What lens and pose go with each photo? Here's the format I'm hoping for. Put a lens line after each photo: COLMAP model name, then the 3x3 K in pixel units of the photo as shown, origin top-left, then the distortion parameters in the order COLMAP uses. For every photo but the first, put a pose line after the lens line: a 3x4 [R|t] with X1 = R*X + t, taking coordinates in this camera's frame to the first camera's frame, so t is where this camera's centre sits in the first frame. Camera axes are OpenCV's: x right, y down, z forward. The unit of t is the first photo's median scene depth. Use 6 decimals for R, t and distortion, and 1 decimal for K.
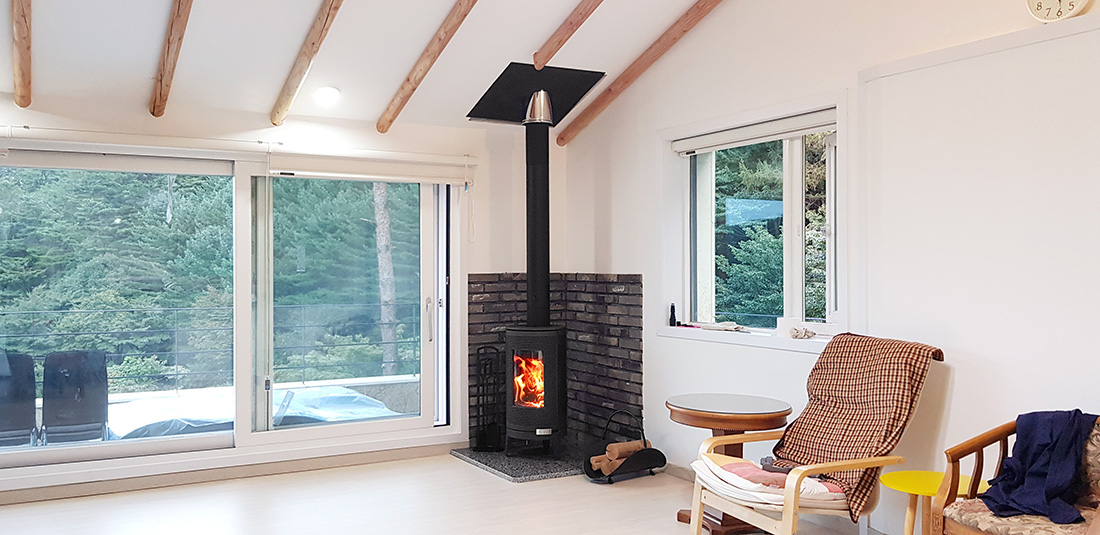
lens RADIAL K [[825.0, 0, 577.2], [0, 825.0, 299.9], [0, 0, 1]] dist [0.003621, -0.001083]
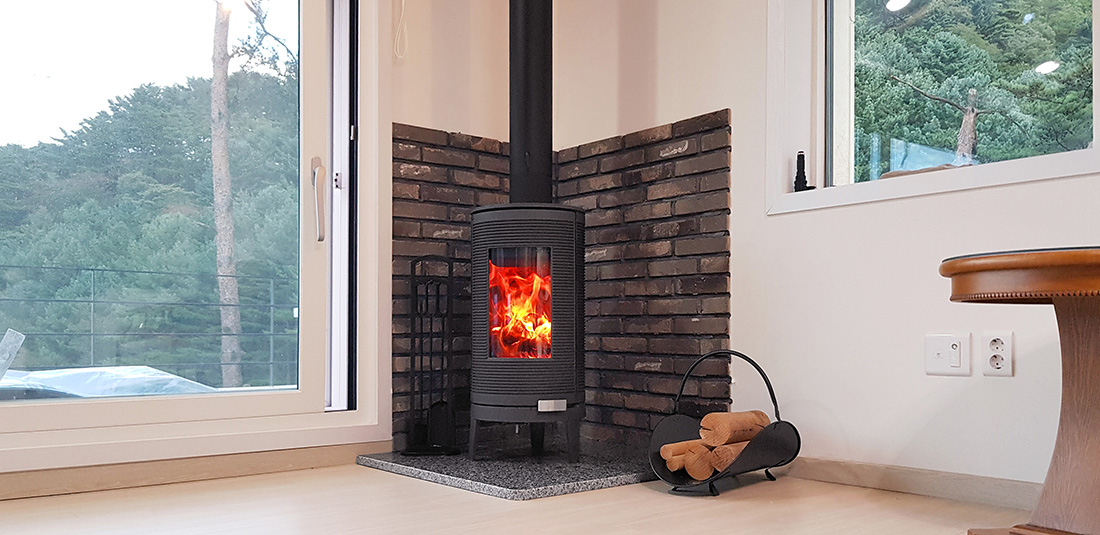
lens RADIAL K [[828.9, 0, 560.1], [0, 828.9, 327.1], [0, 0, 1]] dist [0.004088, -0.034026]
pose [[0.988308, 0.001600, 0.152461, -0.107017], [0.006194, 0.998698, -0.050637, 0.129857], [-0.152344, 0.050989, 0.987011, 0.462798]]
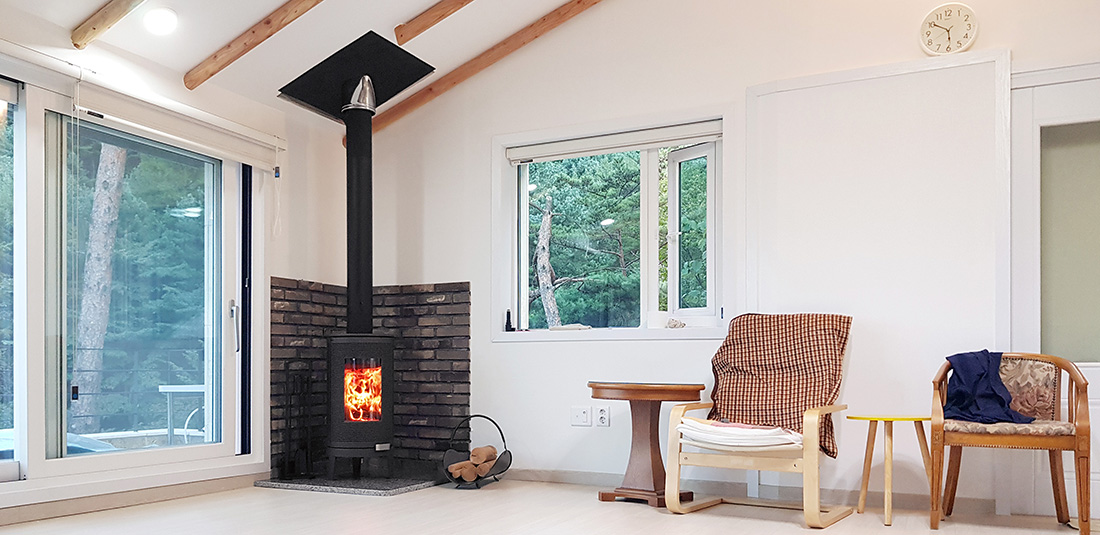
lens RADIAL K [[852.9, 0, 480.1], [0, 852.9, 350.5], [0, 0, 1]] dist [0.040891, -0.161943]
pose [[0.848666, 0.012354, 0.528785, -0.427097], [0.021488, 0.998097, -0.057806, 0.103909], [-0.528493, 0.060420, 0.846785, 0.124071]]
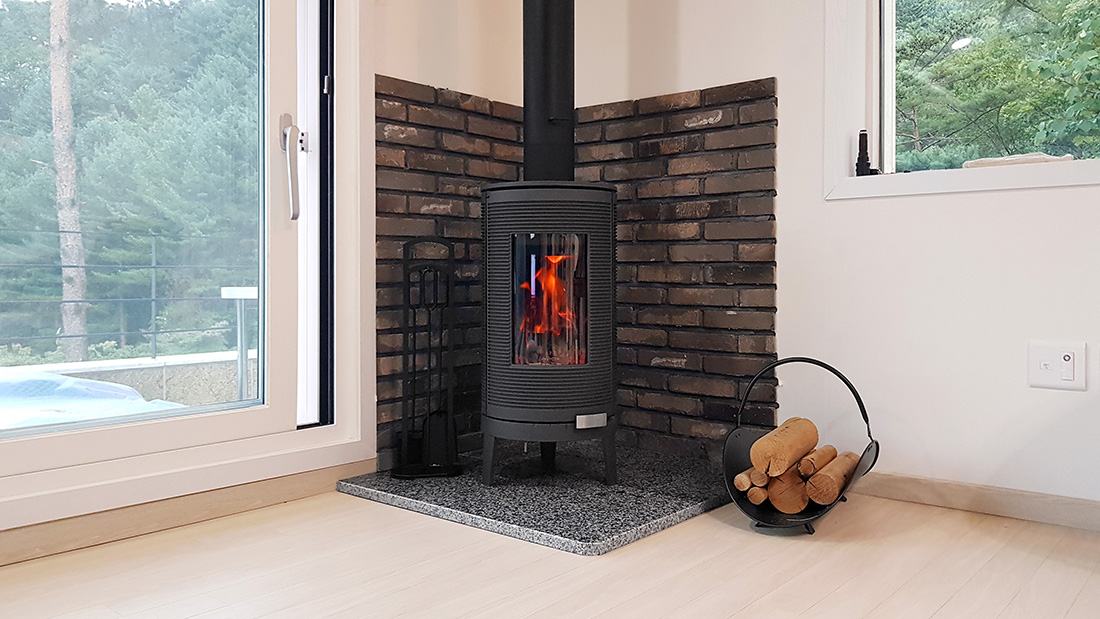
lens RADIAL K [[794.2, 0, 553.7], [0, 794.2, 281.6], [0, 0, 1]] dist [0.061145, -0.118457]
pose [[0.943599, -0.001478, 0.331086, -0.186434], [0.011920, 0.999493, -0.029510, 0.093372], [-0.330875, 0.031792, 0.943139, 0.576467]]
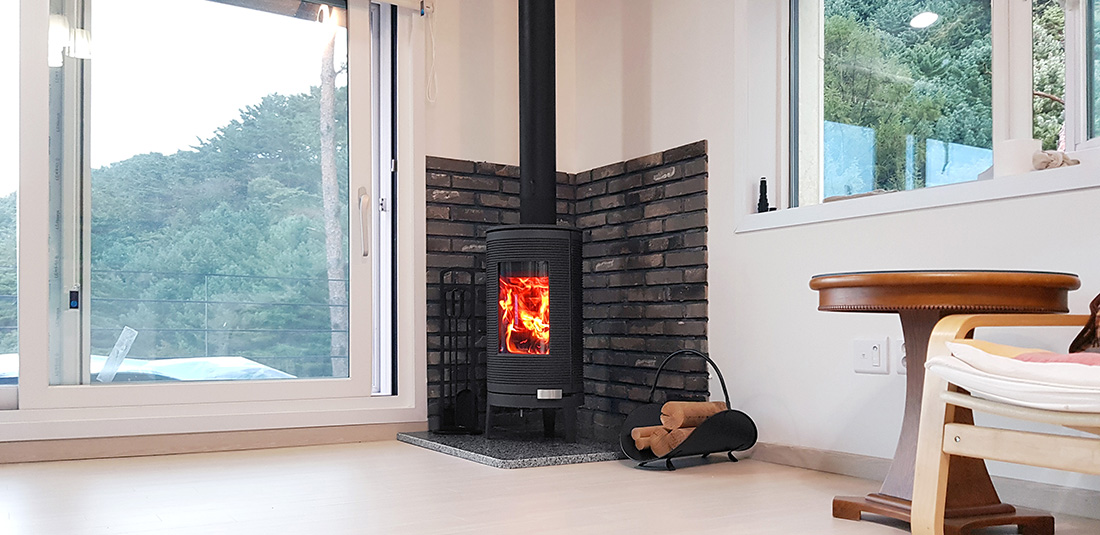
lens RADIAL K [[828.9, 0, 560.1], [0, 828.9, 327.1], [0, 0, 1]] dist [0.004088, -0.034026]
pose [[0.999710, 0.008864, 0.022402, -0.042490], [-0.007772, 0.998799, -0.048380, 0.132231], [-0.022804, 0.048192, 0.998578, 0.365901]]
